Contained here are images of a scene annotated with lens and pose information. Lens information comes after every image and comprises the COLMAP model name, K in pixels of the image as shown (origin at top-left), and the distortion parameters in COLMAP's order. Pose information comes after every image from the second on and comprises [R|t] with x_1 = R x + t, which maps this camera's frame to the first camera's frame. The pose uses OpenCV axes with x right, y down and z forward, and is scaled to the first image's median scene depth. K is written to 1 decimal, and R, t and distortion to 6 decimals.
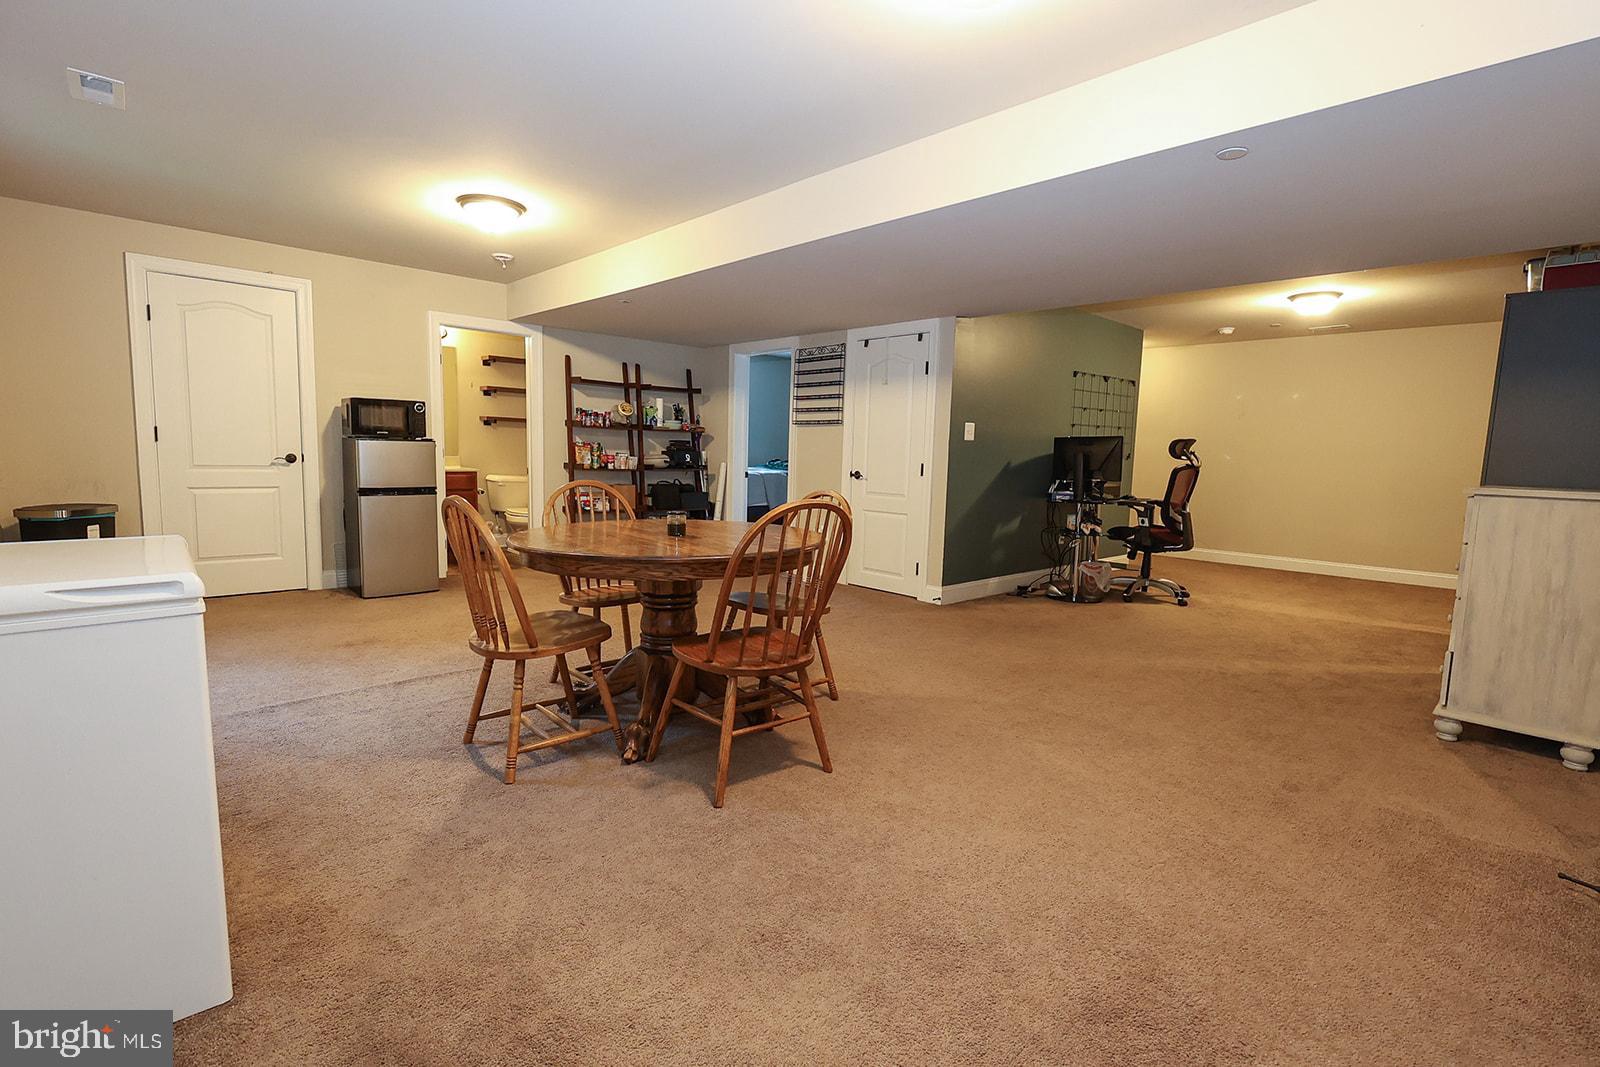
lens RADIAL K [[755.6, 0, 794.8], [0, 755.6, 529.6], [0, 0, 1]] dist [0.002294, 0.000780]
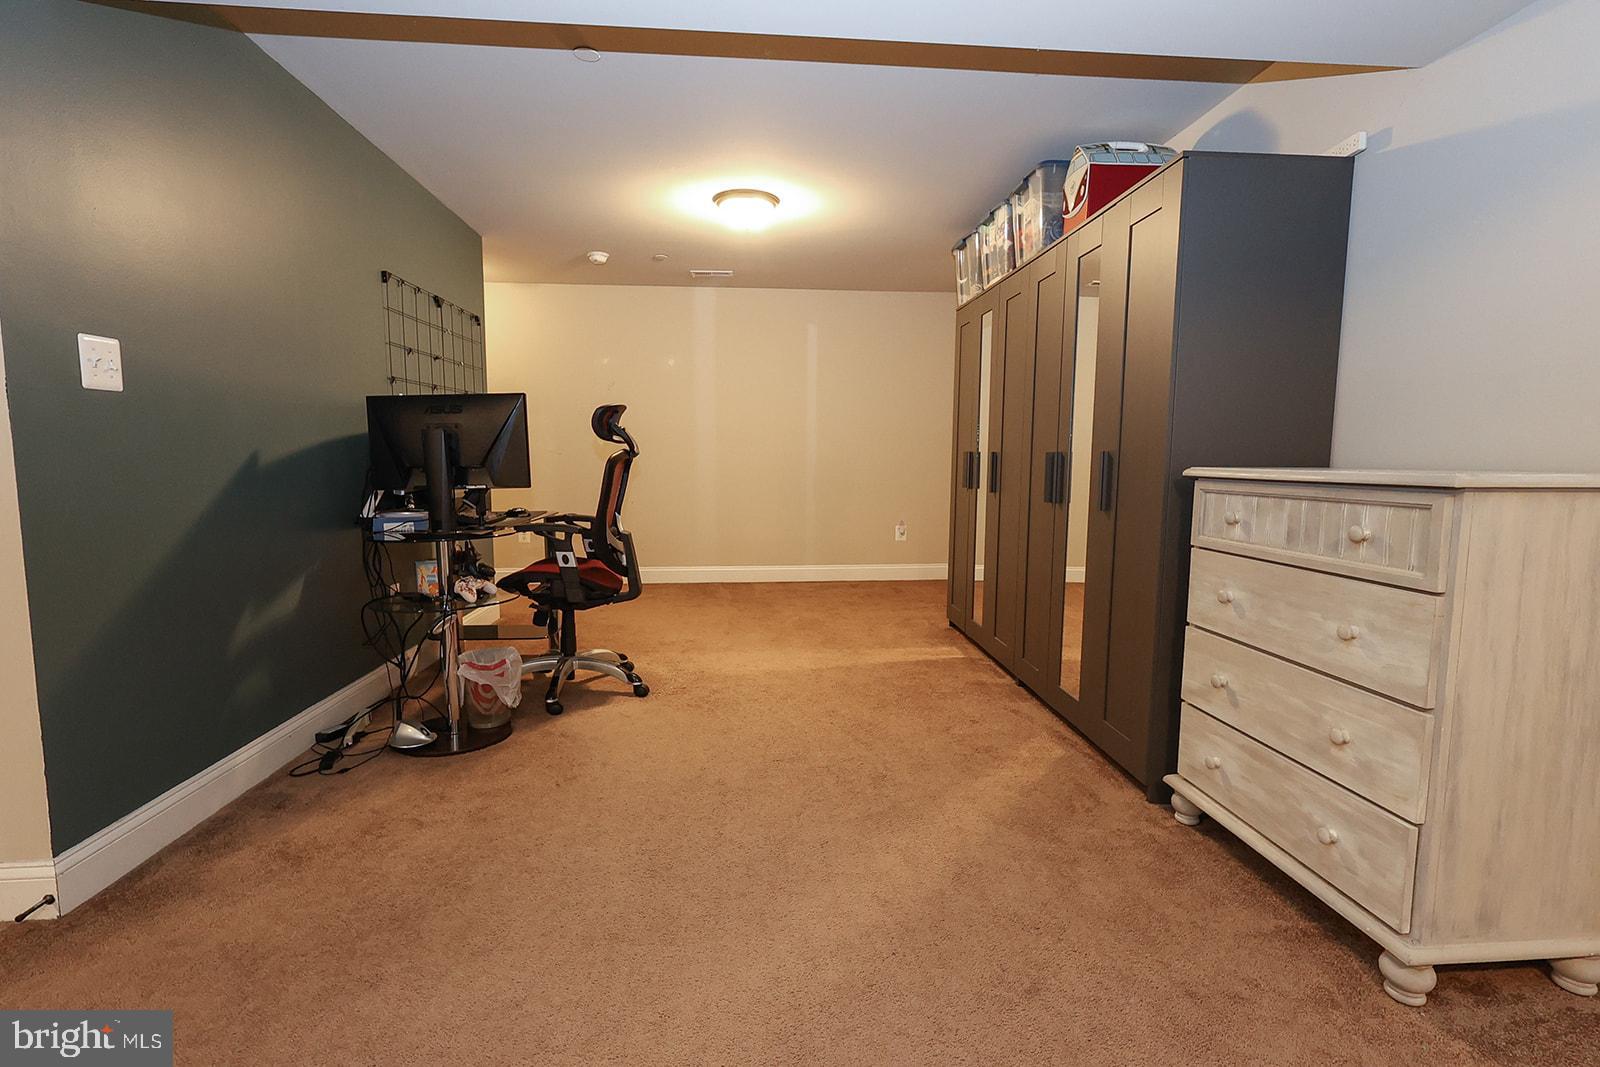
lens RADIAL K [[755.6, 0, 794.8], [0, 755.6, 529.6], [0, 0, 1]] dist [0.002294, 0.000780]
pose [[0.624561, -0.103210, 0.774126, 0.153305], [0.096243, 0.993845, 0.054855, -0.045481], [-0.775023, 0.040244, 0.630651, 0.545503]]
